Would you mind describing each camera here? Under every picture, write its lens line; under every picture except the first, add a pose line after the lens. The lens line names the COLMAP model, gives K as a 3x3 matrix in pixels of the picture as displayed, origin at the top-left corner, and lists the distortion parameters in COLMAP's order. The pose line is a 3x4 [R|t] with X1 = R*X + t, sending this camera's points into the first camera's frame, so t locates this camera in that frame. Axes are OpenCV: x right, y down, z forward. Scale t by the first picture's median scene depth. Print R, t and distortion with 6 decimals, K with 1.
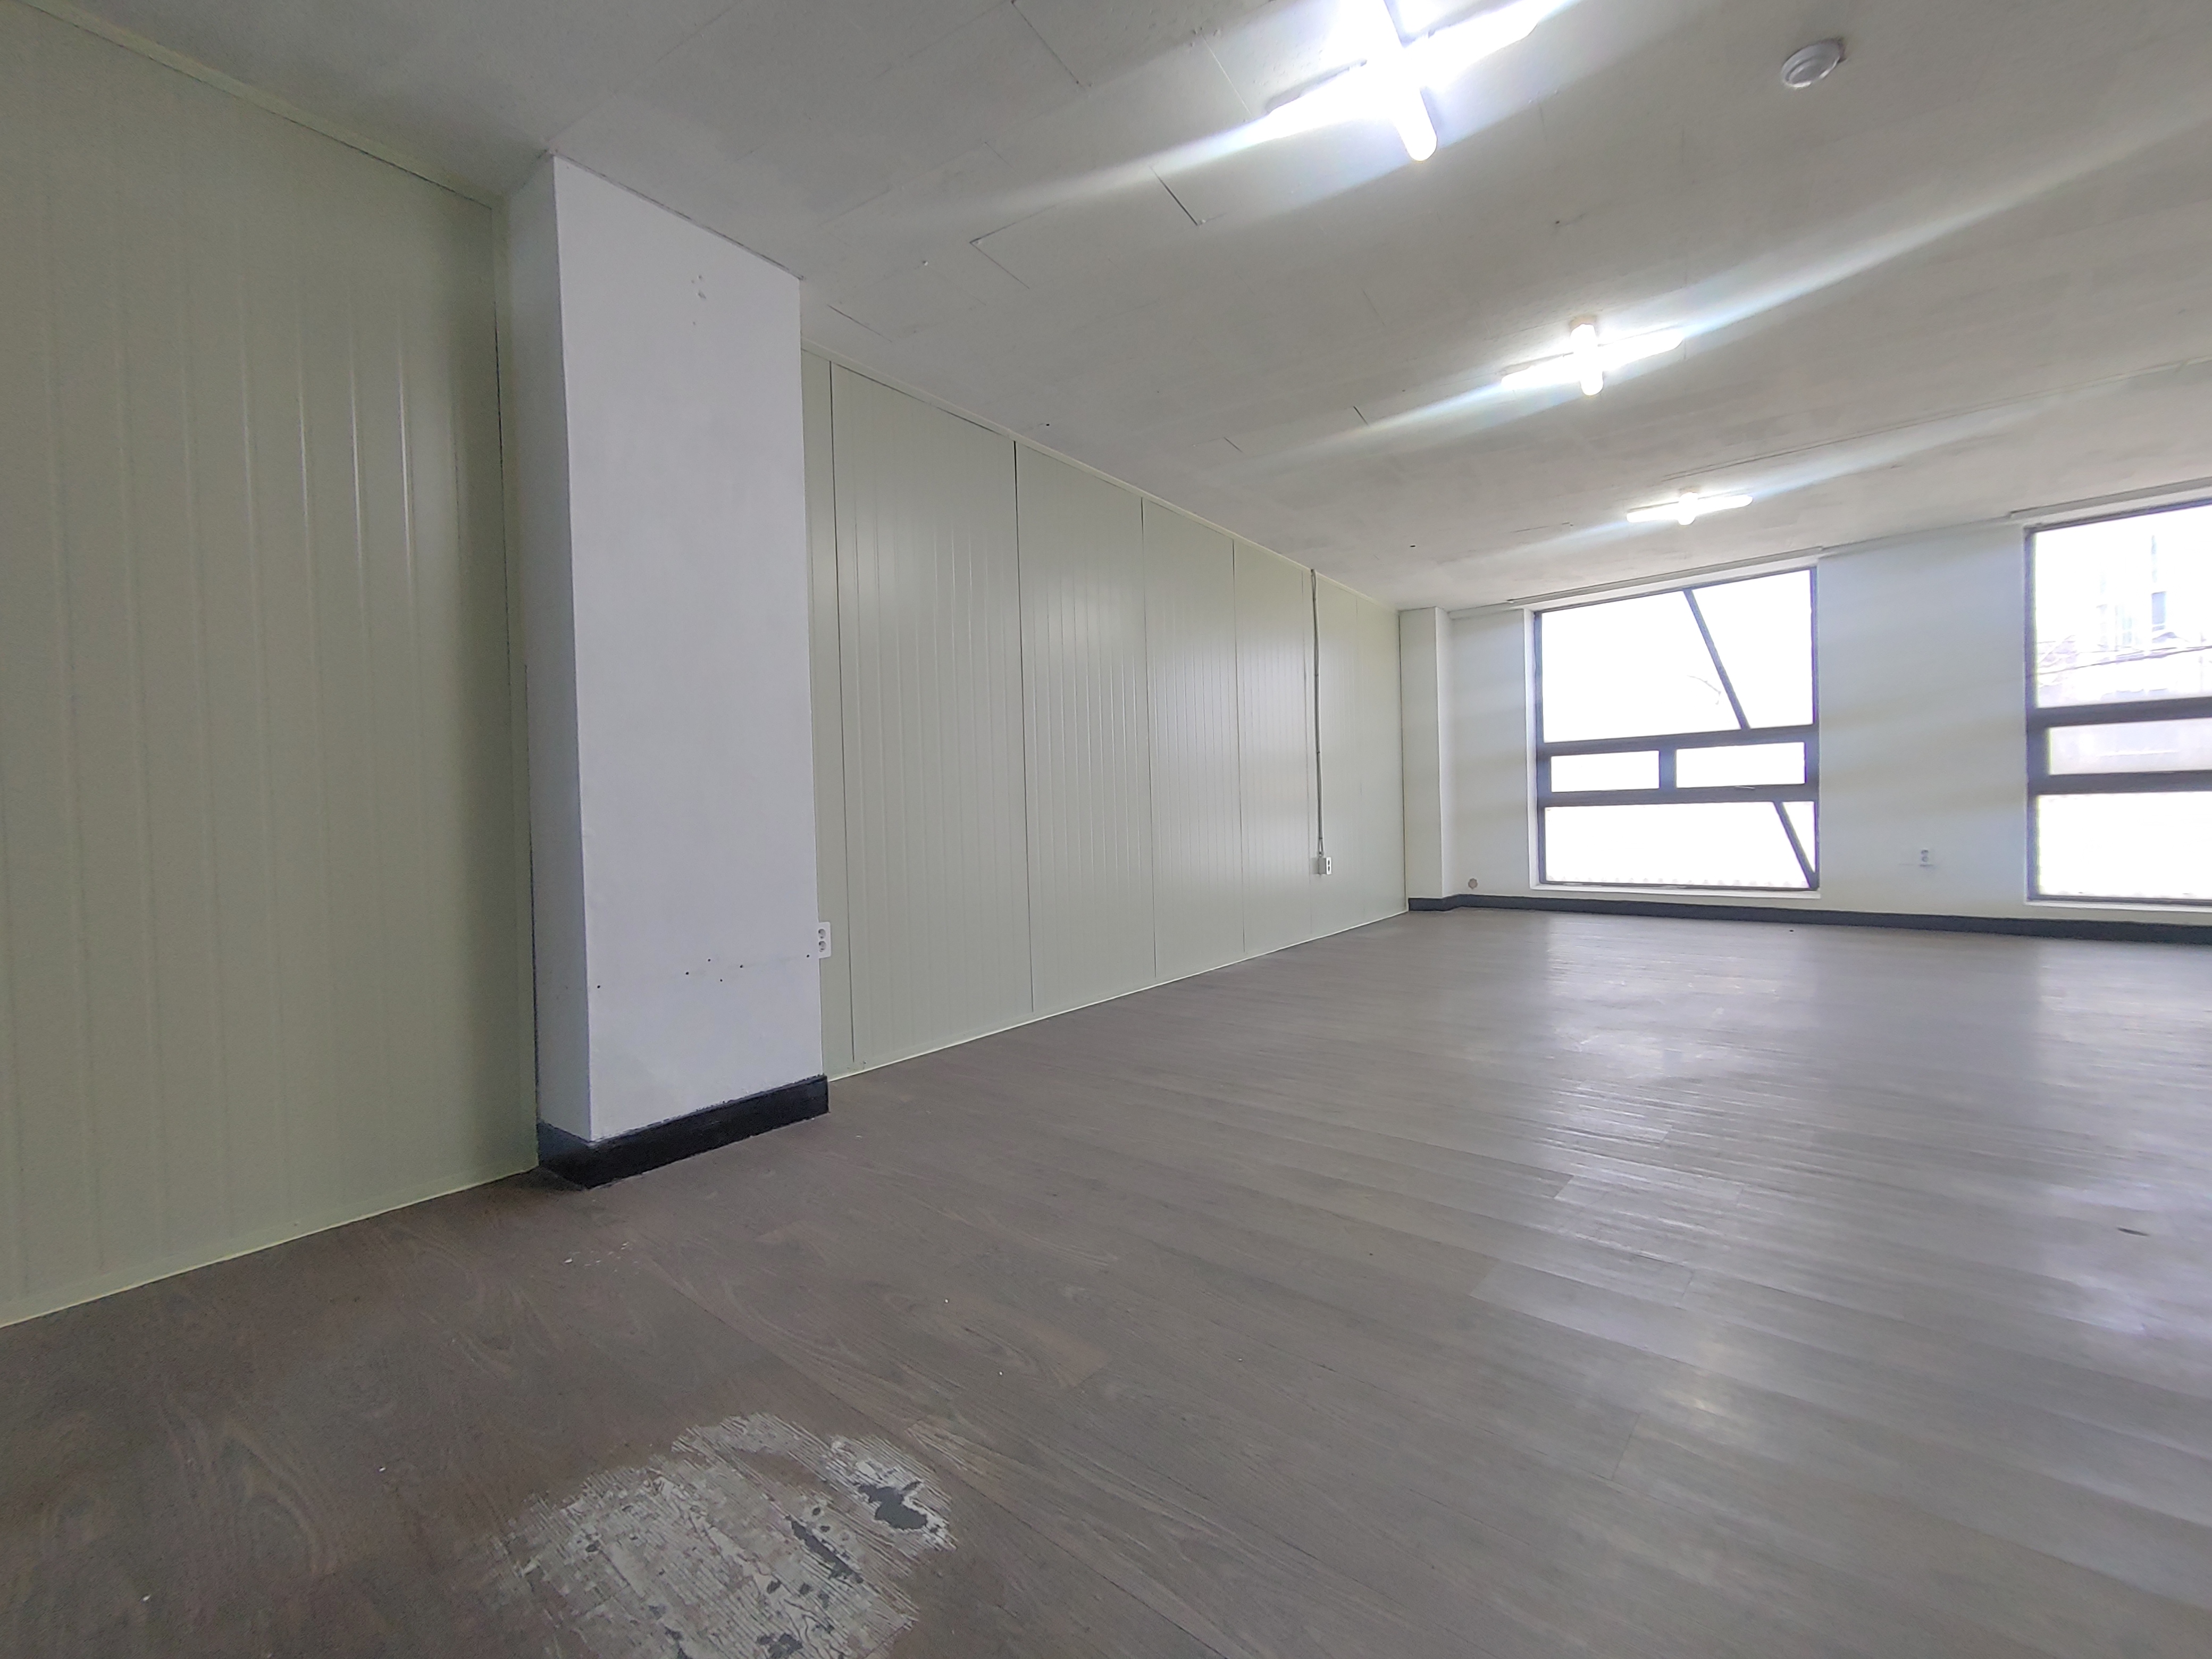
lens RADIAL K [[961.1, 0, 1106.0], [0, 961.1, 829.5], [0, 0, 1]] dist [0.003569, 0.000816]
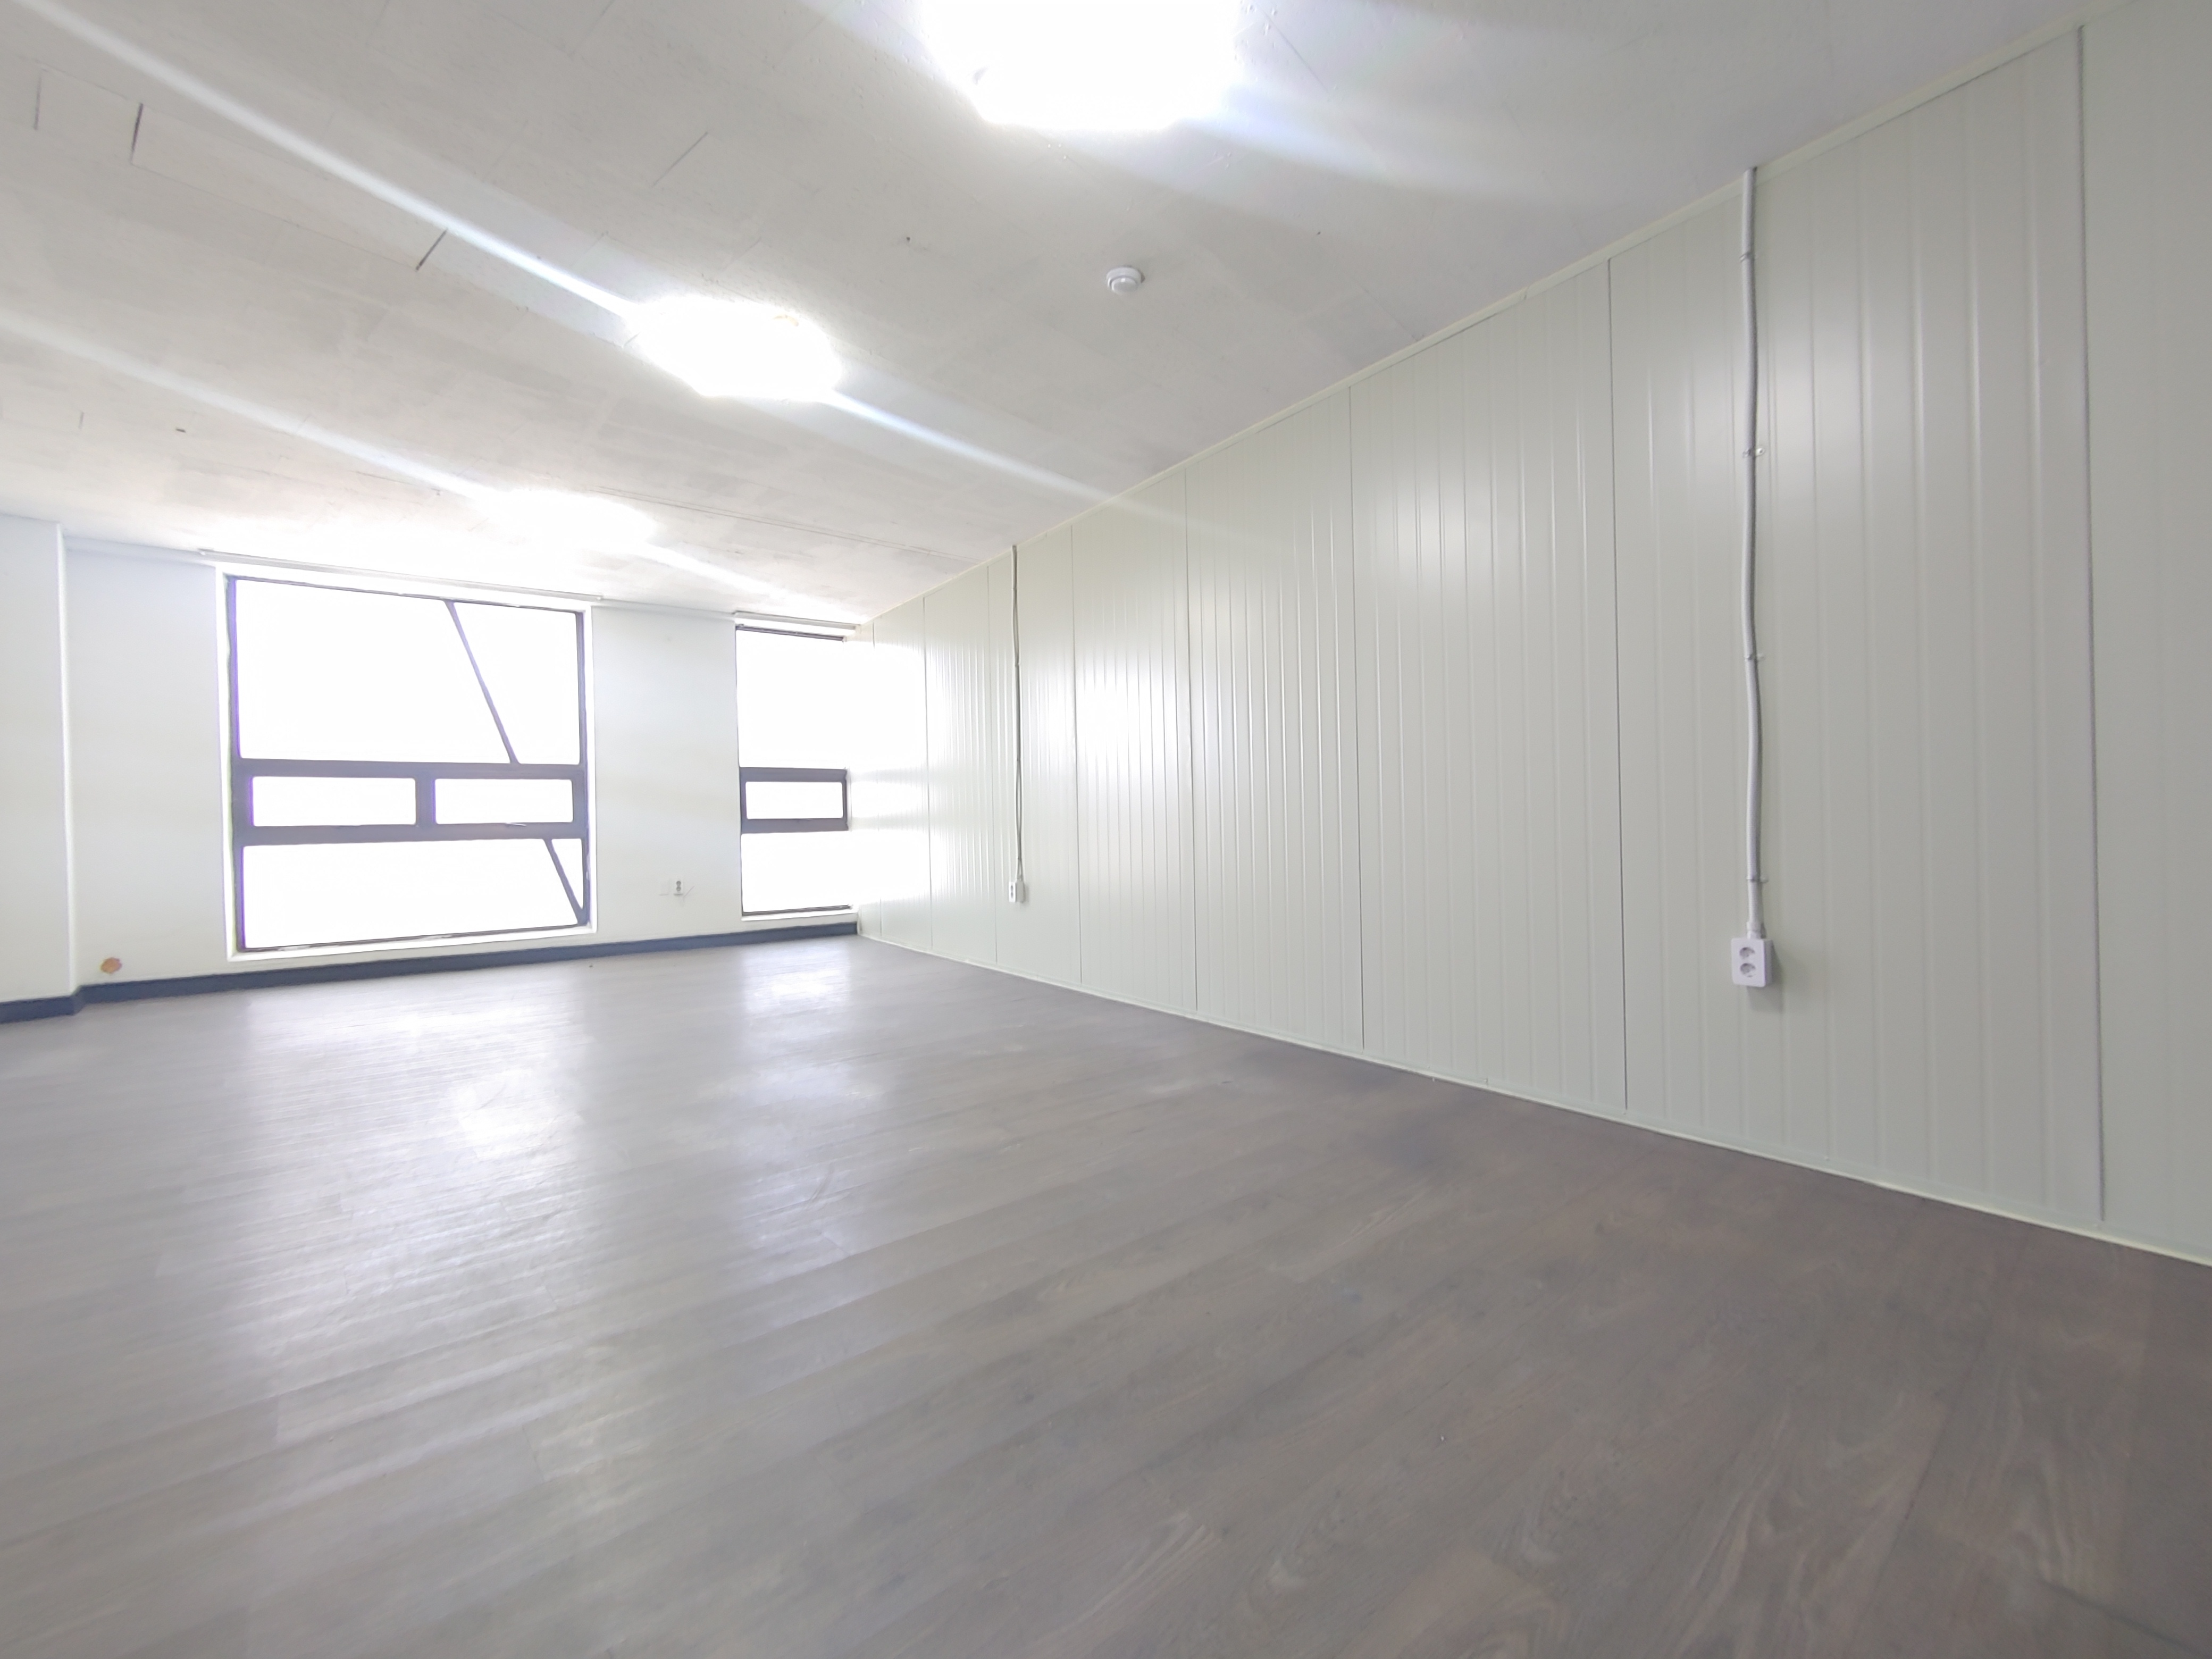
lens RADIAL K [[961.1, 0, 1106.0], [0, 961.1, 829.5], [0, 0, 1]] dist [0.003569, 0.000816]
pose [[0.142019, 0.016029, 0.989734, -0.199300], [0.031468, 0.999290, -0.020699, -0.000453], [-0.989364, 0.034085, 0.141414, 0.291795]]
